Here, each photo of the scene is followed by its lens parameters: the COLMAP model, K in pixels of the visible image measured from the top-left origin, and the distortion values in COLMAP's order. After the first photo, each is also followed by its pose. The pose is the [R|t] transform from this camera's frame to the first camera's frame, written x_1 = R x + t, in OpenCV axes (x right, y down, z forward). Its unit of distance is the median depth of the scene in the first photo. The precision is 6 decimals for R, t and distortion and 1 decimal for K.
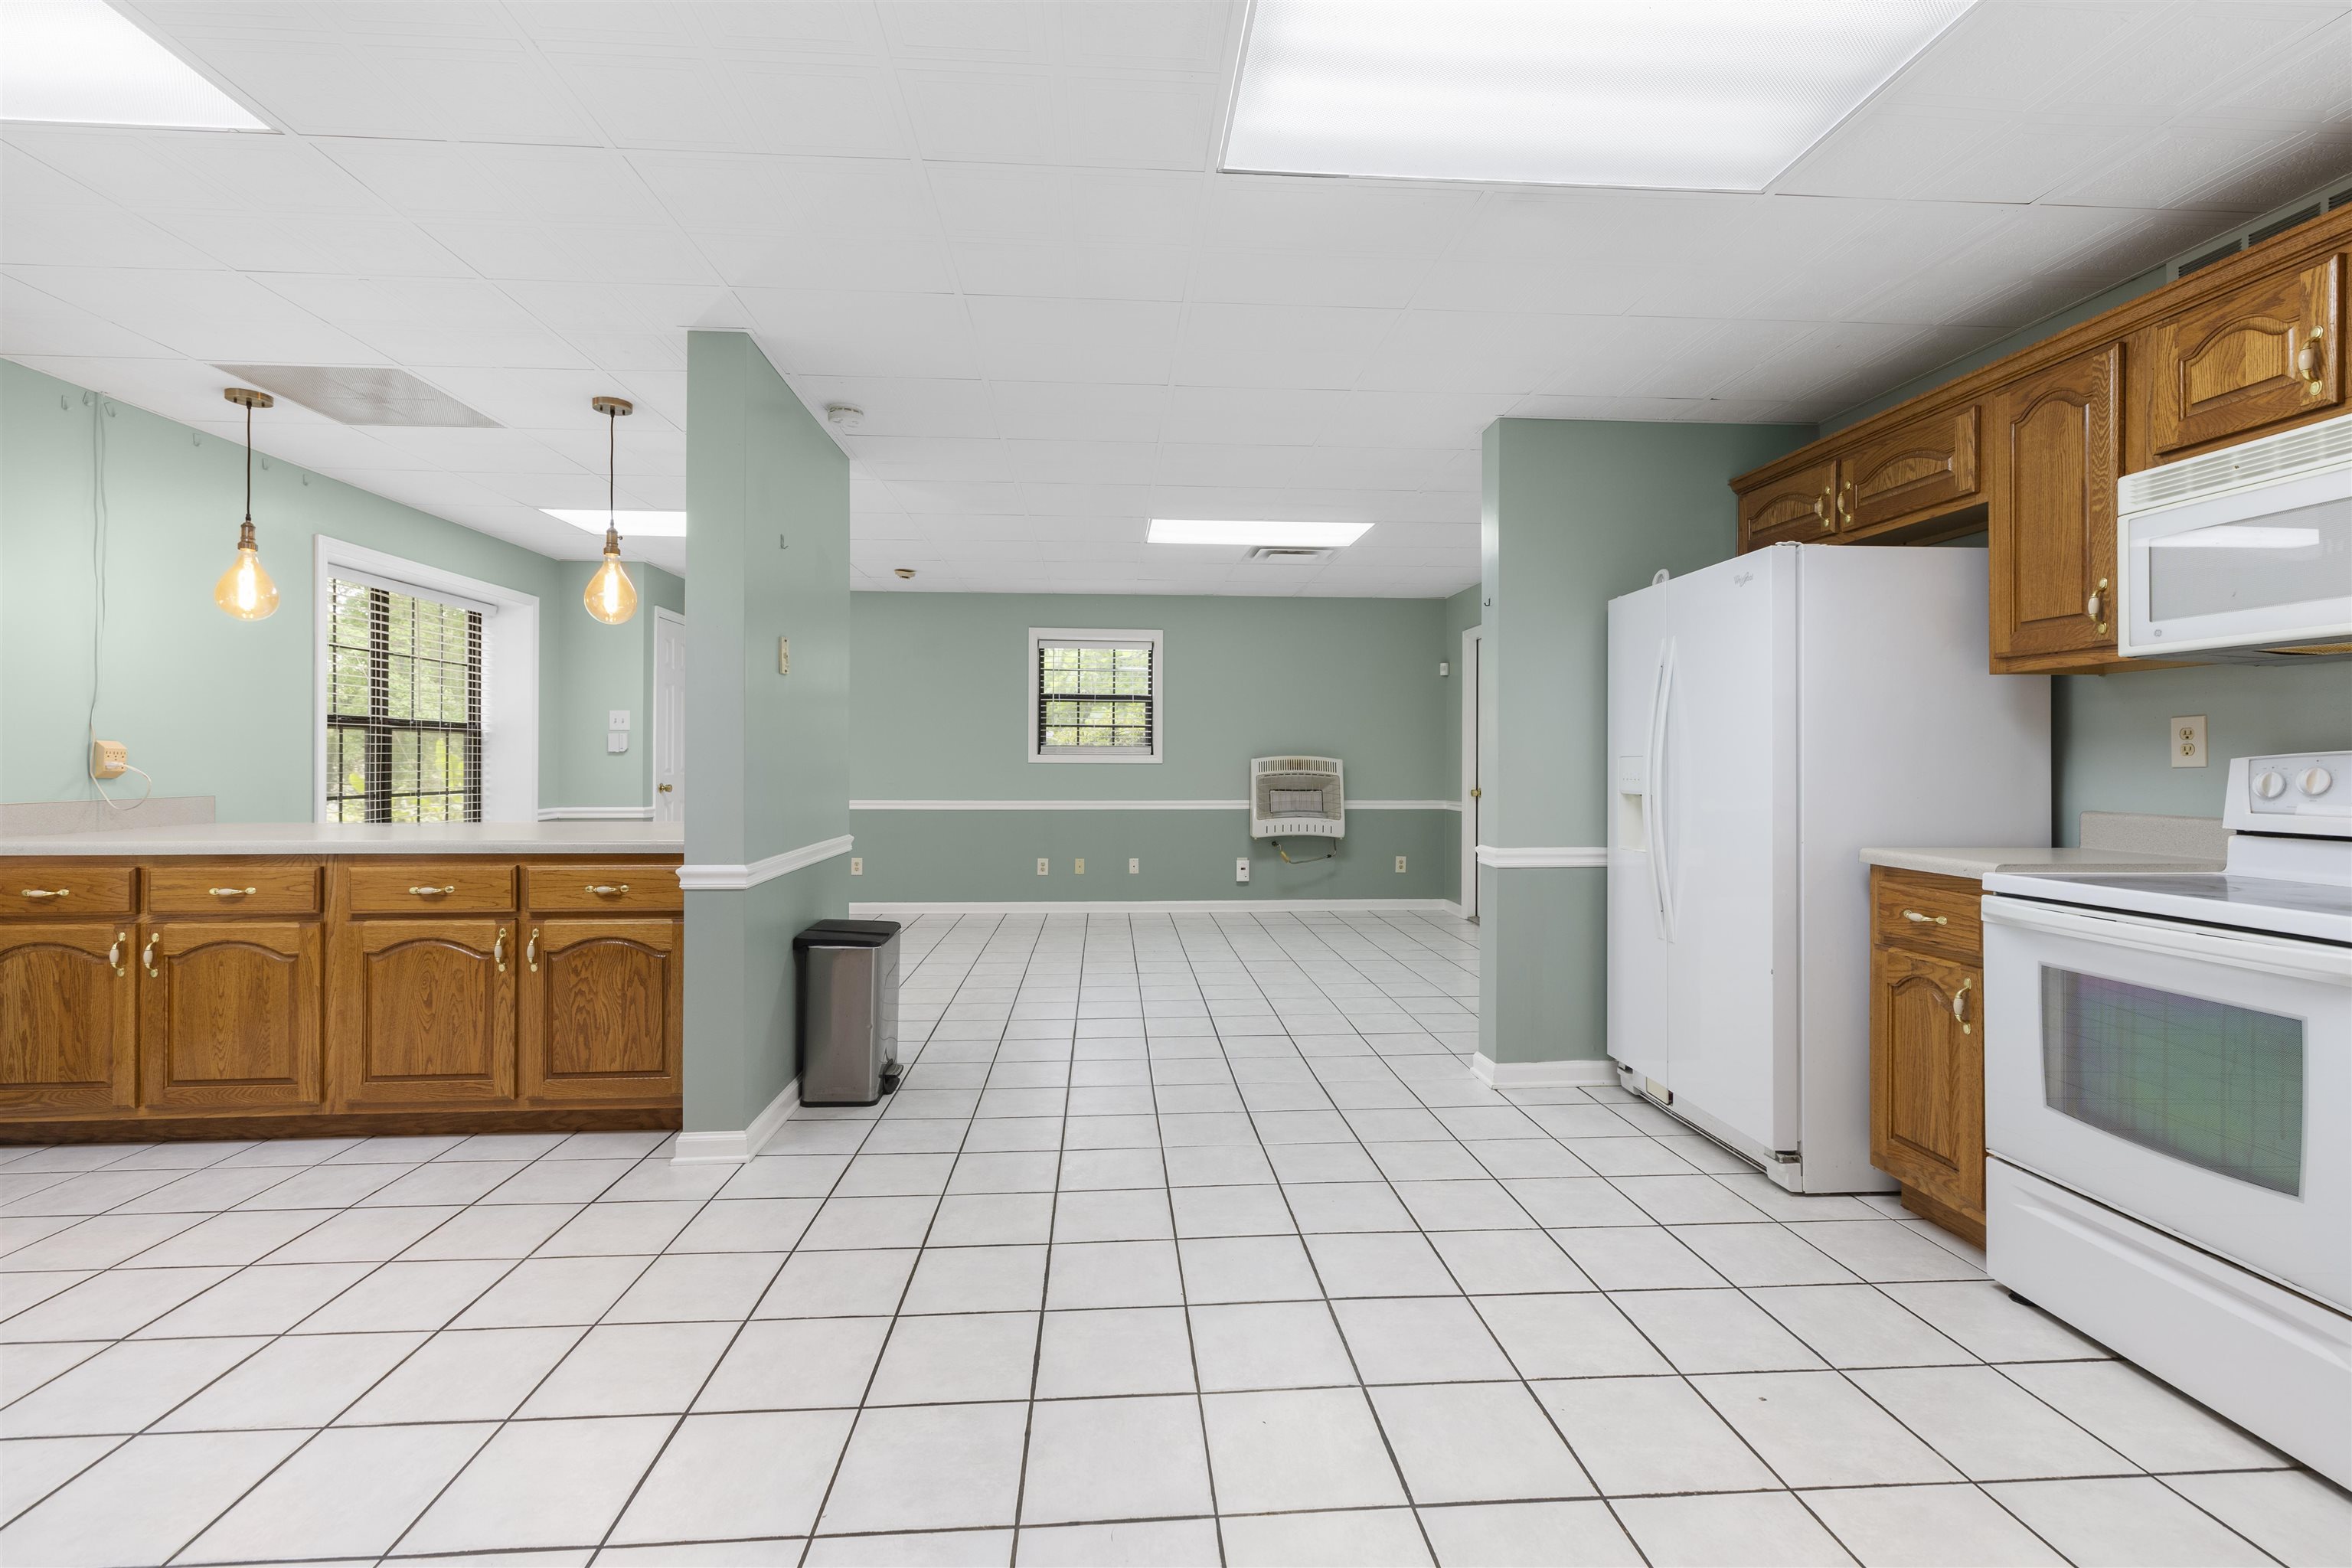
lens RADIAL K [[1002.5, 0, 1148.0], [0, 1002.5, 755.3], [0, 0, 1]] dist [0.006691, -0.001563]
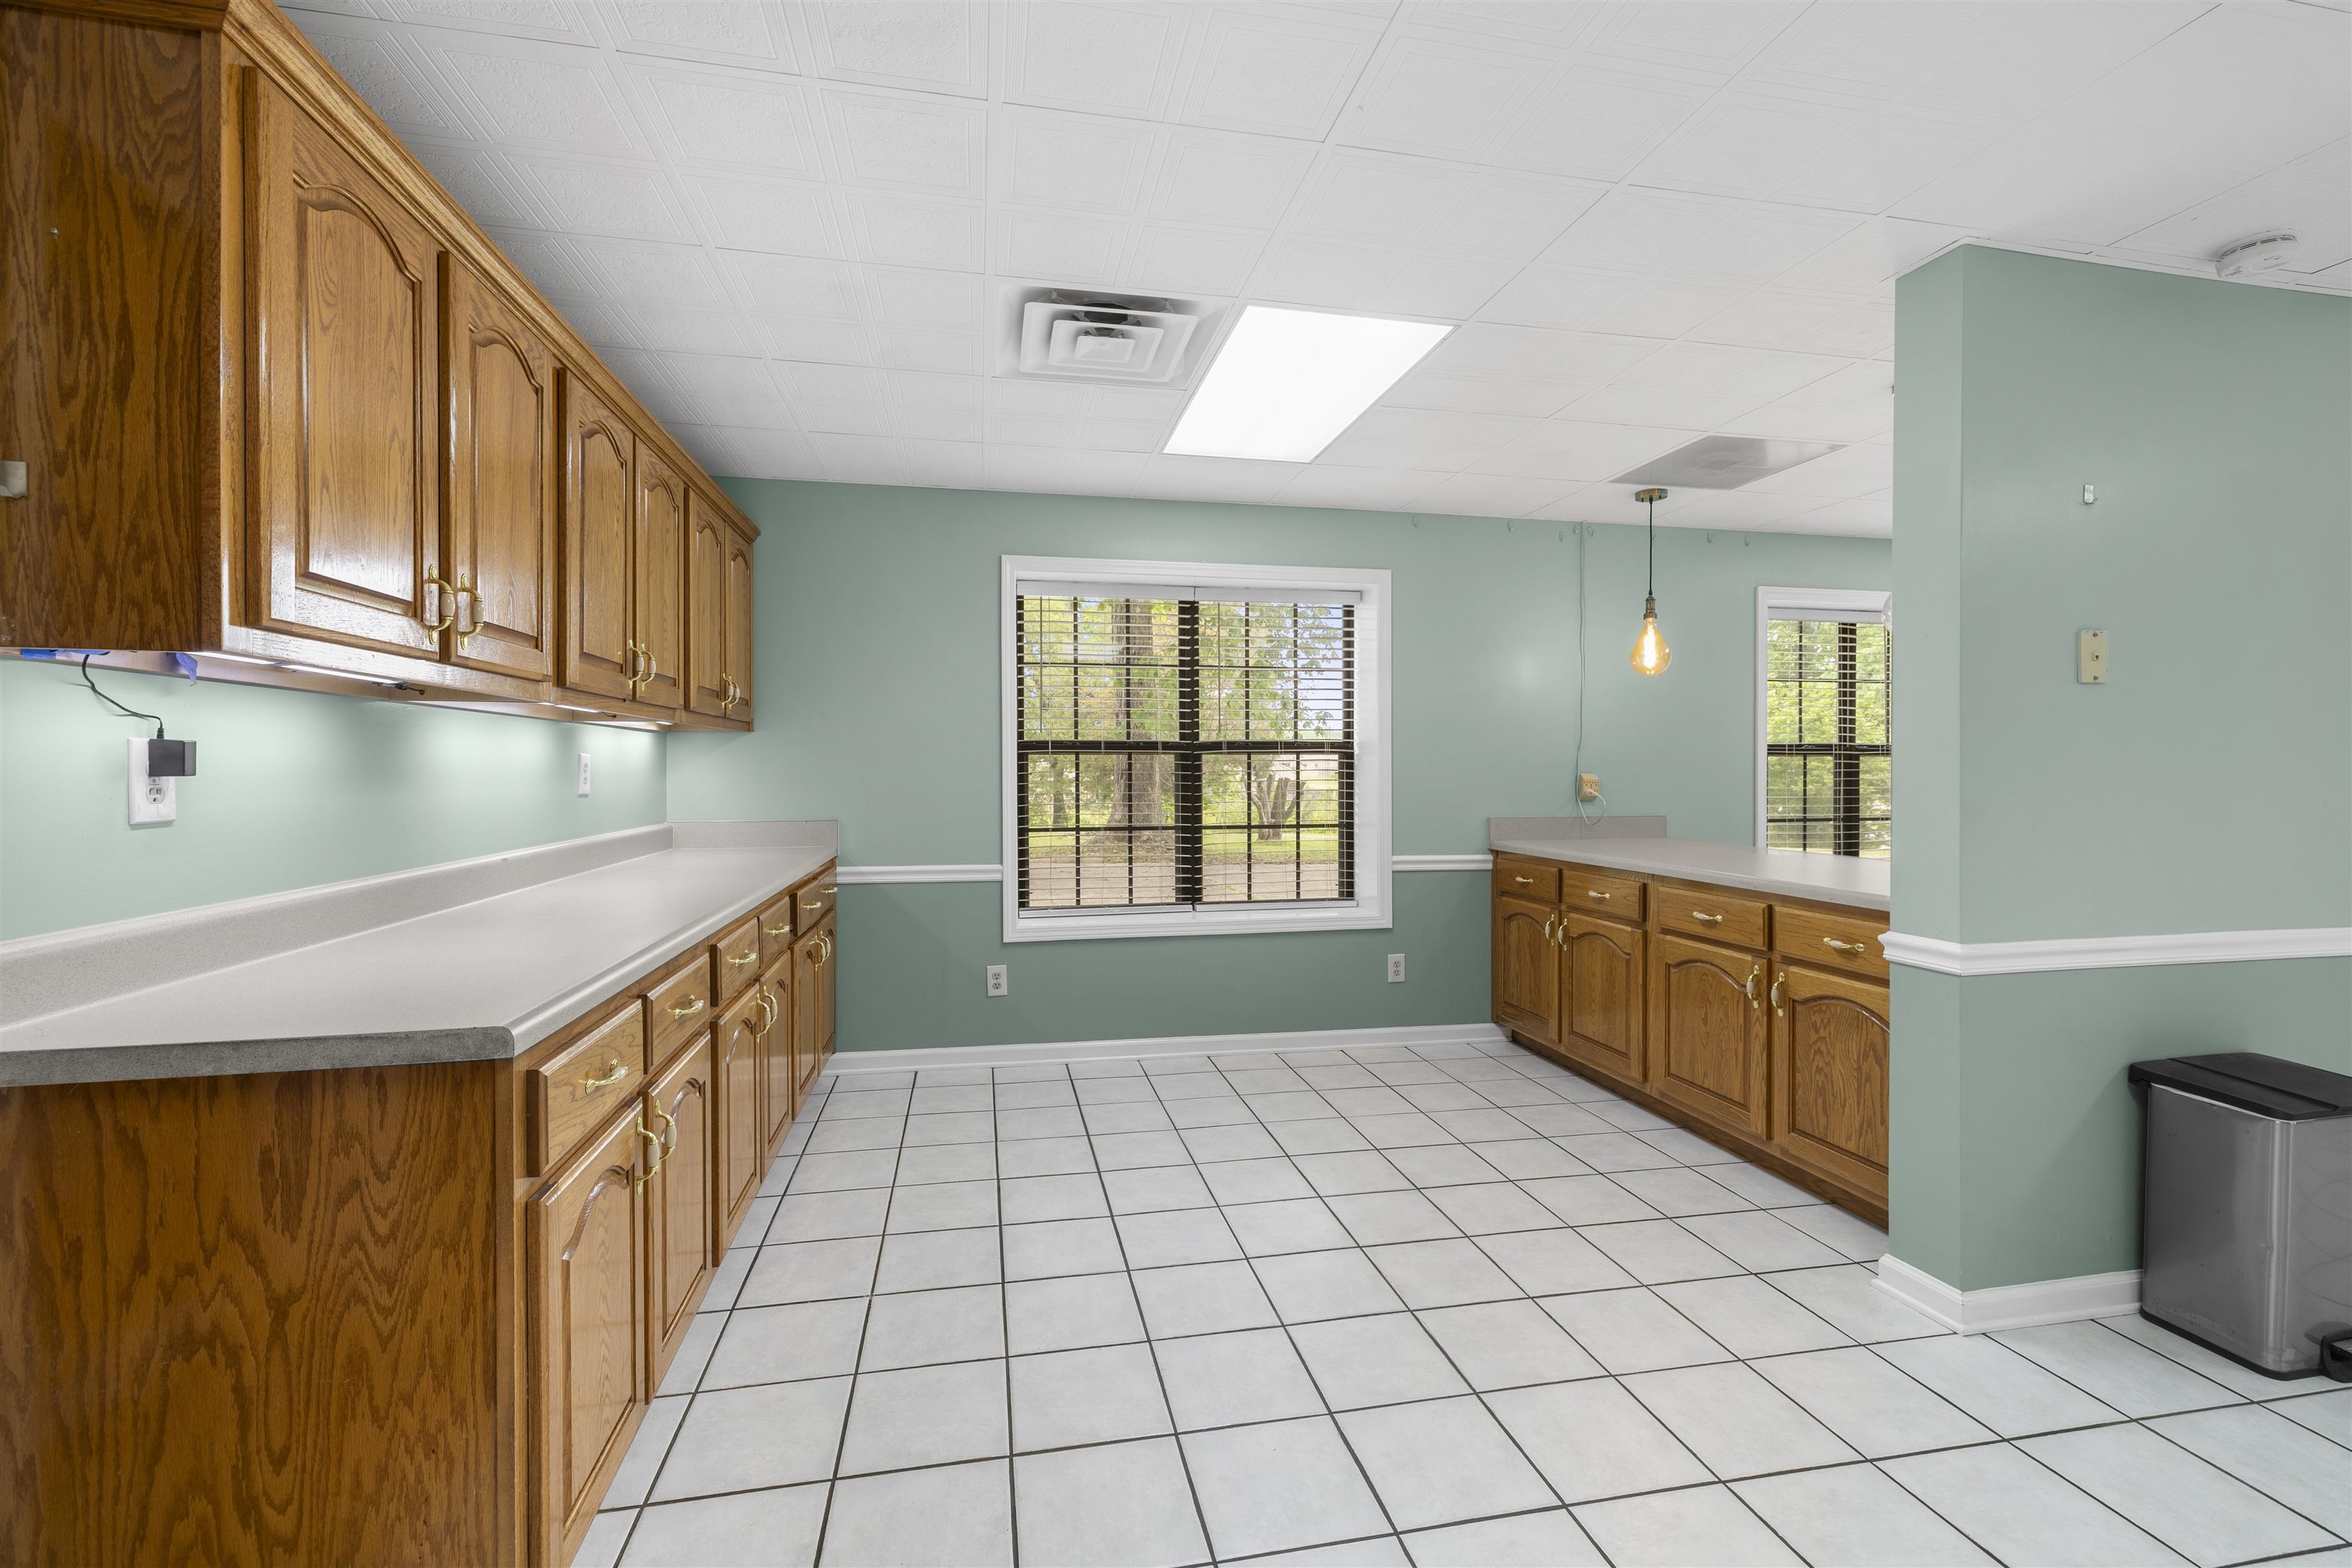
lens RADIAL K [[1002.5, 0, 1249.9], [0, 1002.5, 774.2], [0, 0, 1]] dist [0.006691, -0.001563]
pose [[0.171668, 0.006201, -0.985135, 0.260472], [0.004876, 0.999963, 0.007144, -0.028327], [0.985143, -0.006030, 0.171632, 0.341266]]
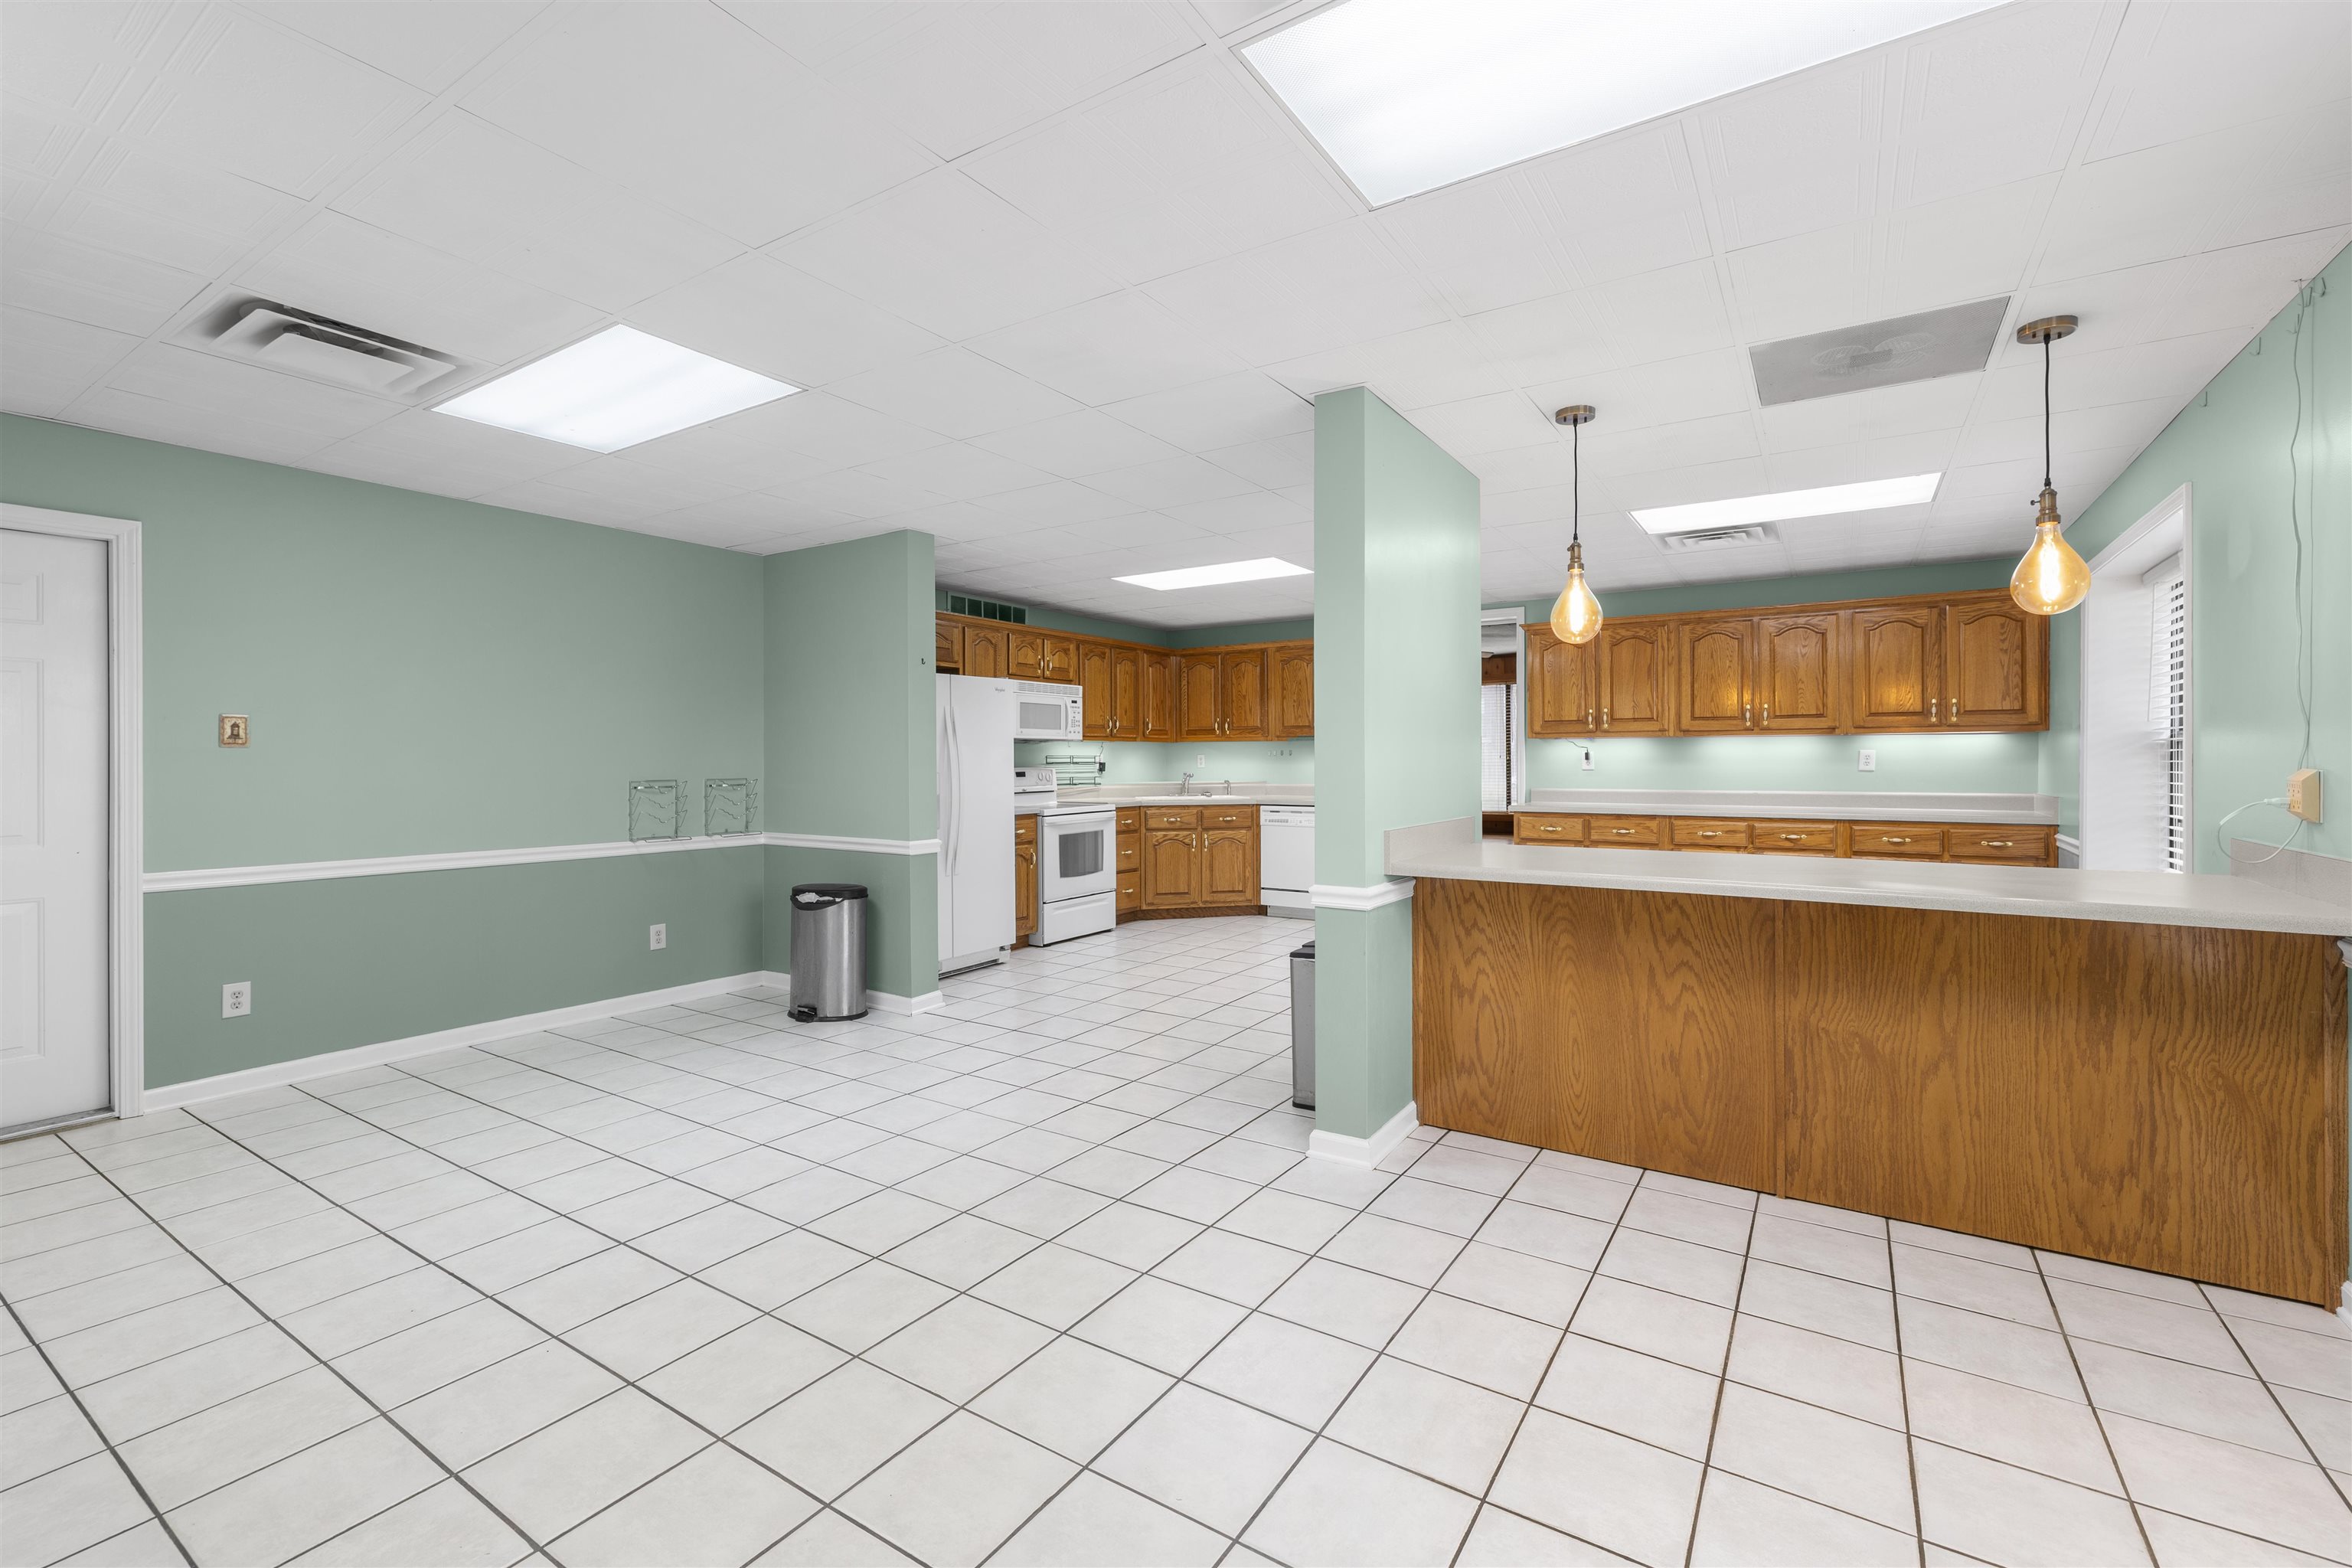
lens RADIAL K [[1002.5, 0, 1180.5], [0, 1002.5, 778.9], [0, 0, 1]] dist [0.006691, -0.001563]
pose [[-0.808563, -0.005006, 0.588388, -0.857370], [0.004924, 0.999871, 0.015274, -0.012399], [-0.588389, 0.015248, -0.808434, 2.182878]]
